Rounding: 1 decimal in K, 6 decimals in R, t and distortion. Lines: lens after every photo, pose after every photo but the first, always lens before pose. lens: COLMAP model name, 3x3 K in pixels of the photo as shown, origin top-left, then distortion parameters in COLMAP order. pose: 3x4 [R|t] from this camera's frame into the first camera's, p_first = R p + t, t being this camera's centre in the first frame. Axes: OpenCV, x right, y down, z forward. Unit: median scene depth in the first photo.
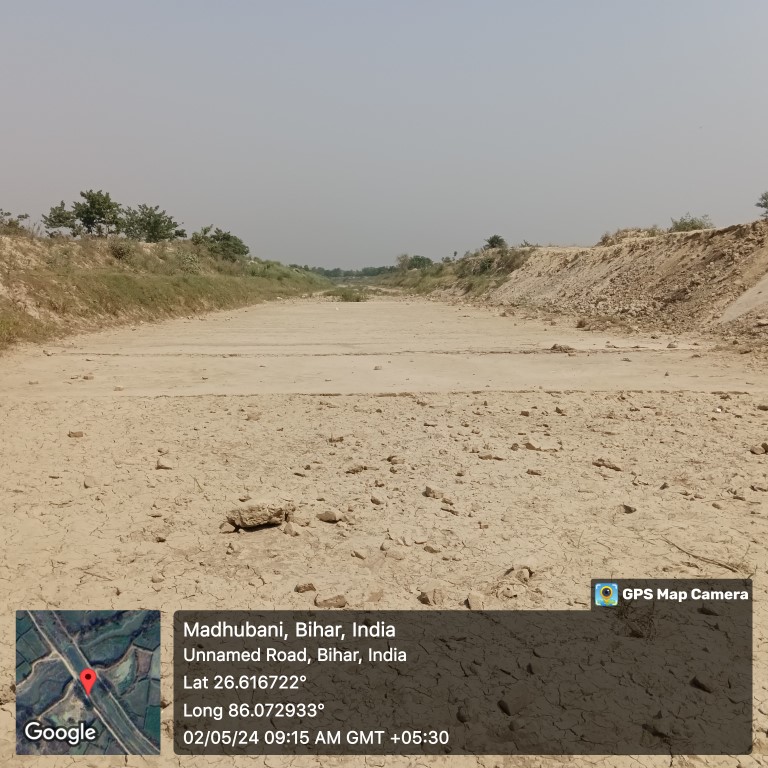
lens RADIAL K [[832.3, 0, 381.4], [0, 832.3, 379.3], [0, 0, 1]] dist [0.034587, 0.000000]
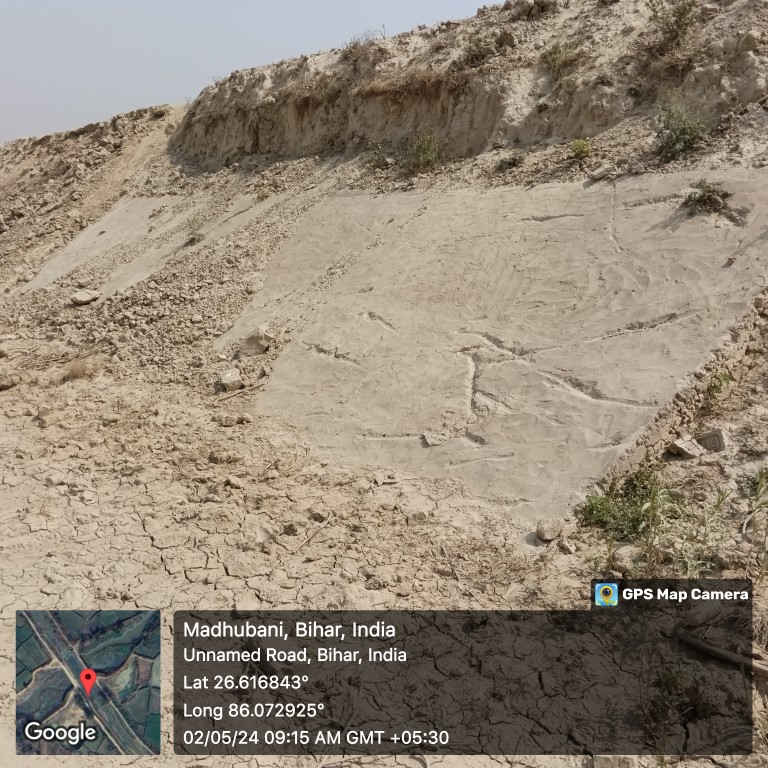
lens RADIAL K [[832.3, 0, 376.6], [0, 832.3, 386.4], [0, 0, 1]] dist [0.034587, 0.000000]
pose [[0.814736, -0.103605, 0.570501, 0.265307], [0.053440, 0.993137, 0.104038, -0.049201], [-0.577365, -0.054276, 0.814681, 0.428413]]
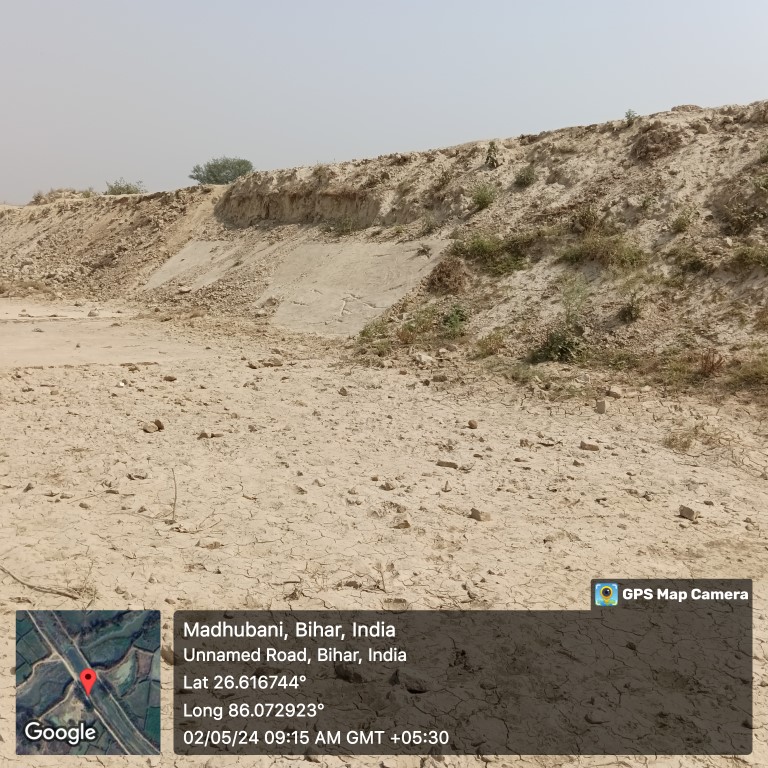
lens RADIAL K [[832.3, 0, 391.6], [0, 832.3, 379.6], [0, 0, 1]] dist [0.034587, 0.000000]
pose [[0.800656, -0.060337, 0.596079, 0.042688], [0.036331, 0.997975, 0.052219, -0.002802], [-0.598022, -0.020153, 0.801226, 0.037786]]
